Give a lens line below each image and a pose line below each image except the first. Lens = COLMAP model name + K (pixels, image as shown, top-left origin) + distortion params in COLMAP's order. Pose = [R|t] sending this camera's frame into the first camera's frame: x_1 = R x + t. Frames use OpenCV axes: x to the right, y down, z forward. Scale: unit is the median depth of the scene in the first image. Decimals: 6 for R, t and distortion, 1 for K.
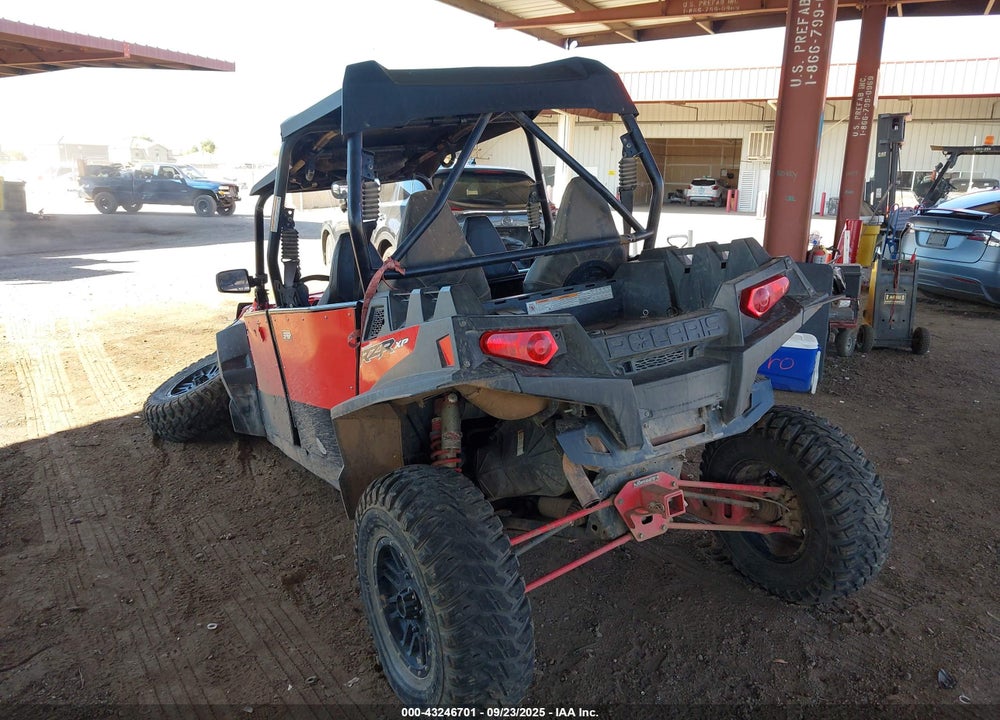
lens RADIAL K [[796.9, 0, 482.8], [0, 796.9, 363.7], [0, 0, 1]] dist [0.012018, -0.032440]
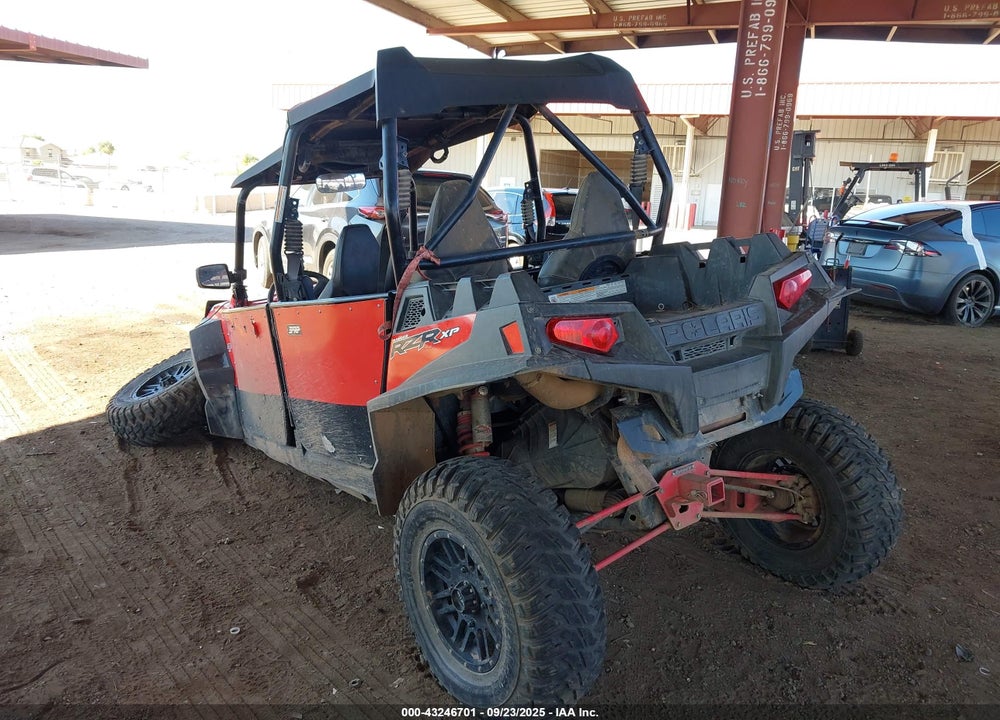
lens RADIAL K [[796.9, 0, 483.3], [0, 796.9, 361.8], [0, 0, 1]] dist [0.012018, -0.032440]
pose [[0.993802, -0.003479, 0.111108, -0.128455], [0.004947, 0.999904, -0.012932, 0.017430], [-0.111052, 0.013402, 0.993724, 0.016376]]
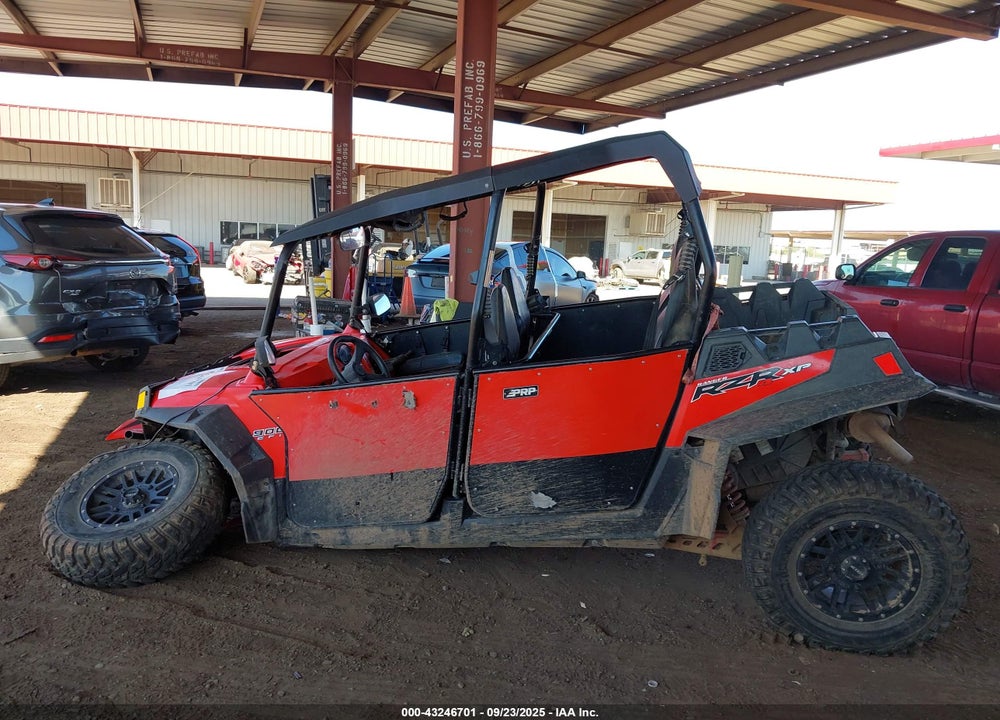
lens RADIAL K [[796.9, 0, 489.3], [0, 796.9, 363.4], [0, 0, 1]] dist [0.012018, -0.032440]
pose [[0.664035, -0.103281, 0.740534, -1.000079], [0.146745, 0.989154, 0.006369, -0.083847], [-0.733160, 0.104441, 0.671988, 0.390170]]
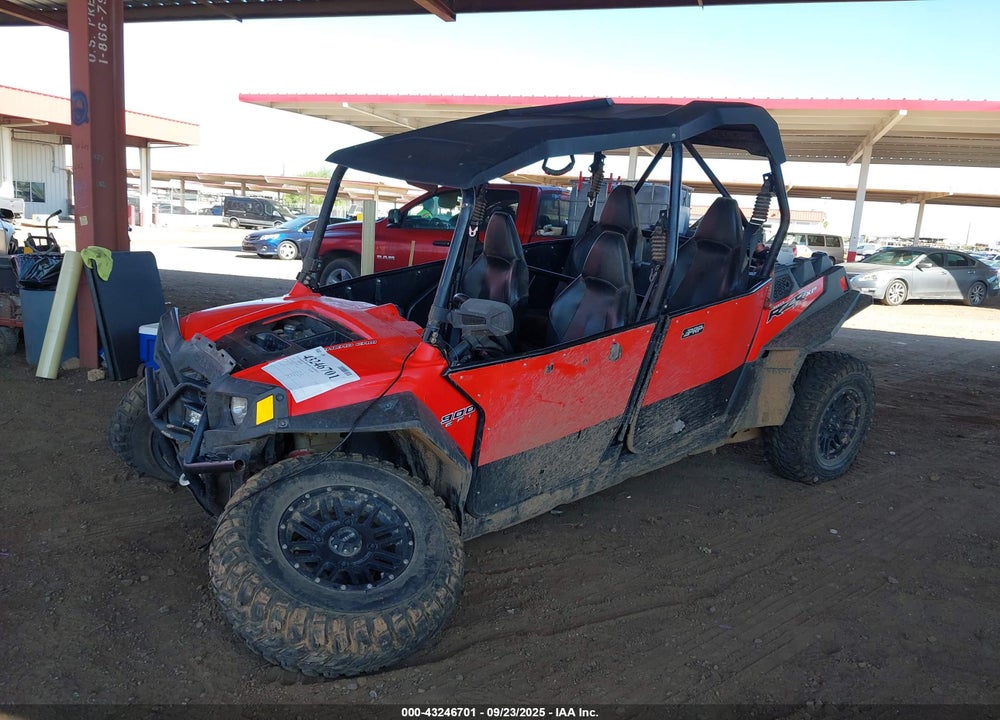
lens RADIAL K [[796.9, 0, 480.0], [0, 796.9, 380.1], [0, 0, 1]] dist [0.012018, -0.032440]
pose [[-0.149044, -0.219652, 0.964126, -1.271222], [0.166673, 0.955485, 0.243449, -0.285676], [-0.974682, 0.196979, -0.105799, 1.438732]]
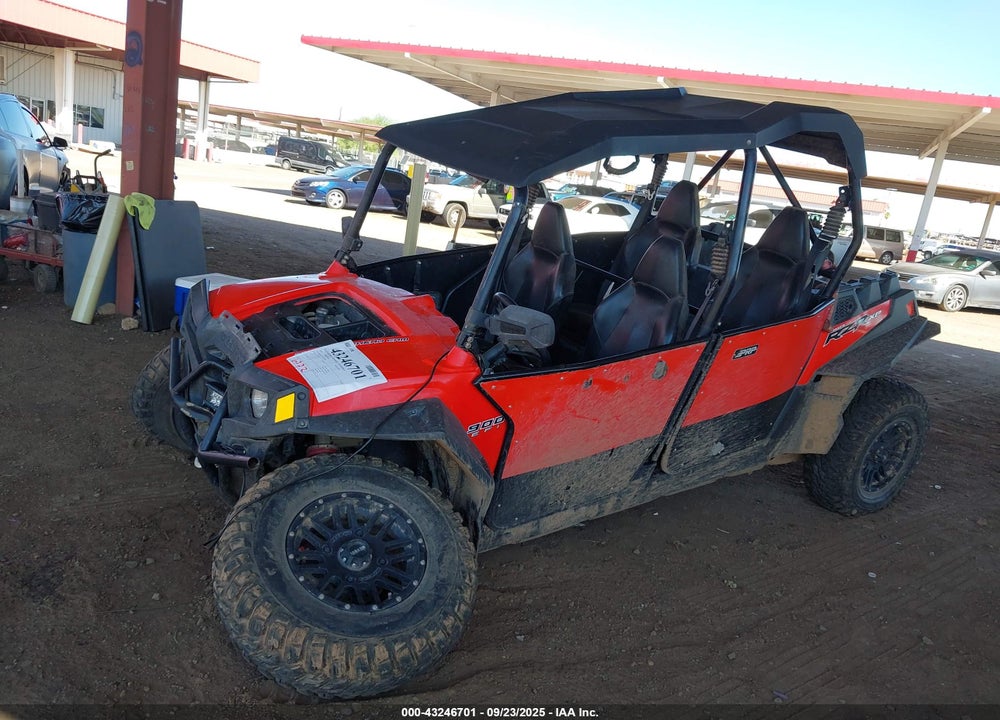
lens RADIAL K [[796.9, 0, 470.6], [0, 796.9, 385.8], [0, 0, 1]] dist [0.012018, -0.032440]
pose [[-0.072070, -0.284198, 0.956053, -1.212940], [0.083402, 0.953471, 0.289718, -0.322745], [-0.993906, 0.100616, -0.045014, 1.426415]]
